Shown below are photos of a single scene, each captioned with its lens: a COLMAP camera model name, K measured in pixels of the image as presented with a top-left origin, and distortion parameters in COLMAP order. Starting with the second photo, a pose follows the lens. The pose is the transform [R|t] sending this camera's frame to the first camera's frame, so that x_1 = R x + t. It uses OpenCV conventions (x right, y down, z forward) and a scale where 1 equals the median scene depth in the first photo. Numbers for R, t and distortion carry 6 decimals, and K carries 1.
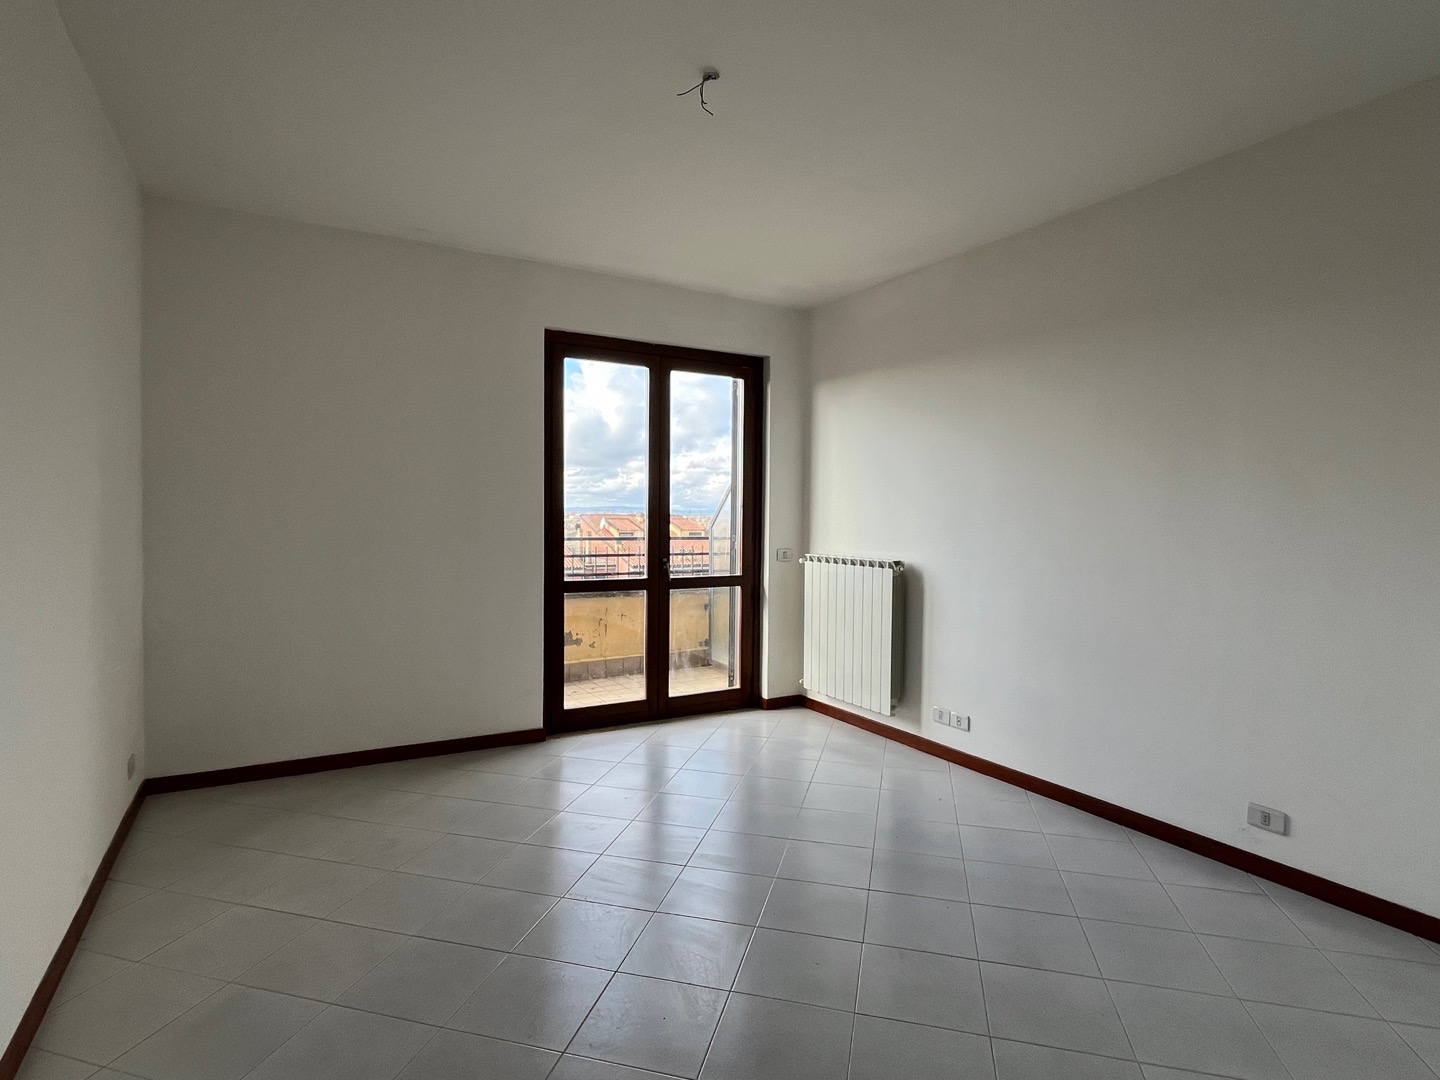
lens RADIAL K [[725.2, 0, 708.8], [0, 725.2, 533.1], [0, 0, 1]] dist [-0.008717, 0.001892]
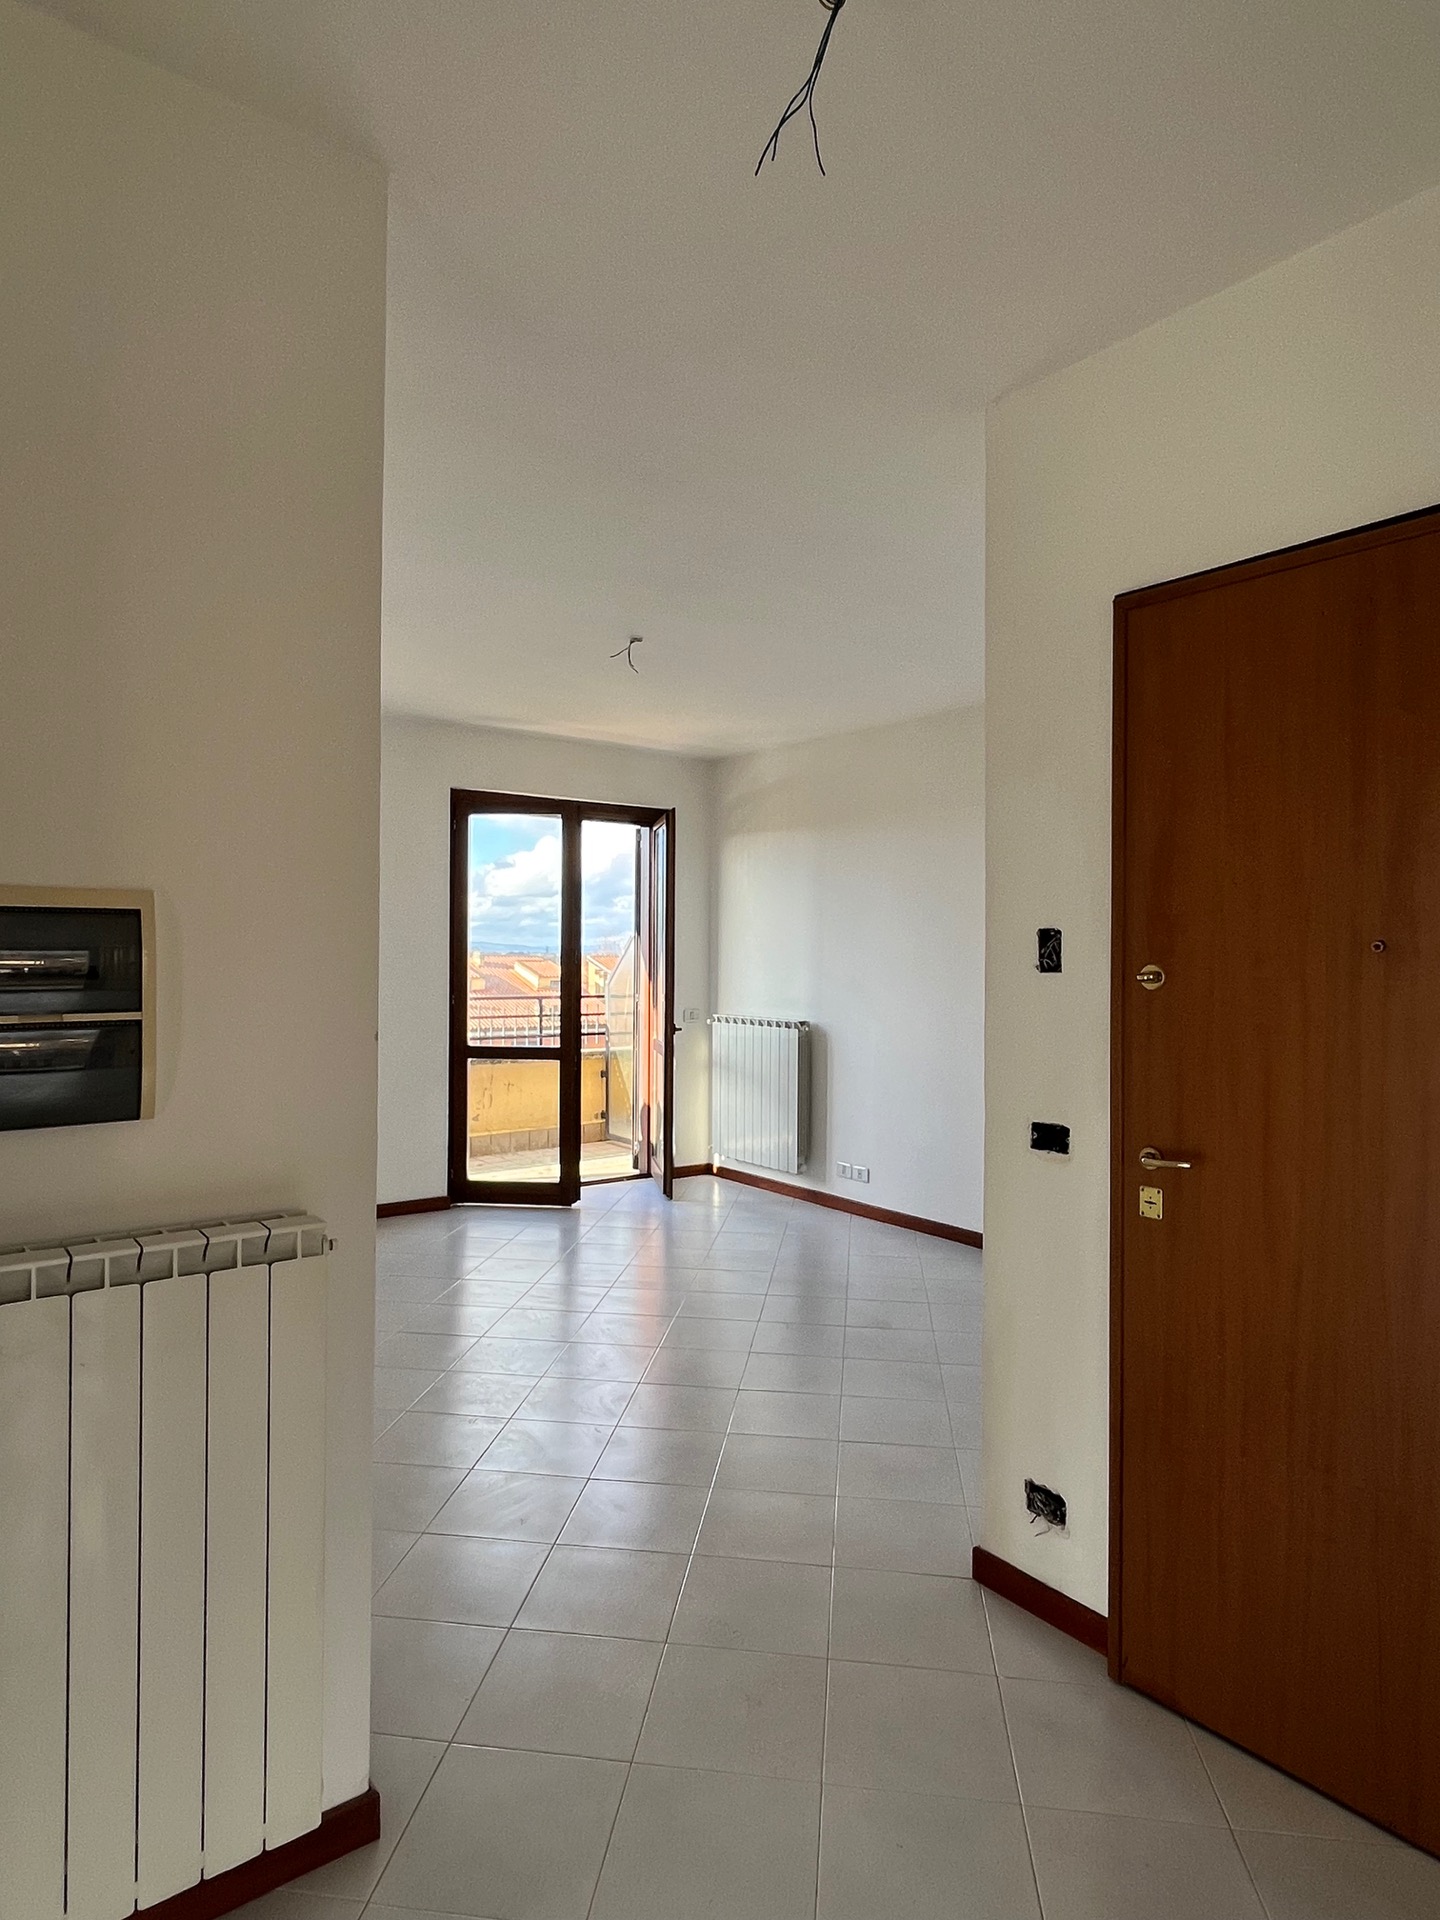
lens RADIAL K [[1053.9, 0, 701.5], [0, 1053.9, 954.2], [0, 0, 1]] dist [0.018249, 0.000349]
pose [[0.992808, -0.000949, 0.119714, -0.057624], [0.003936, 0.999687, -0.024714, -0.019119], [-0.119653, 0.025007, 0.992501, -0.448188]]
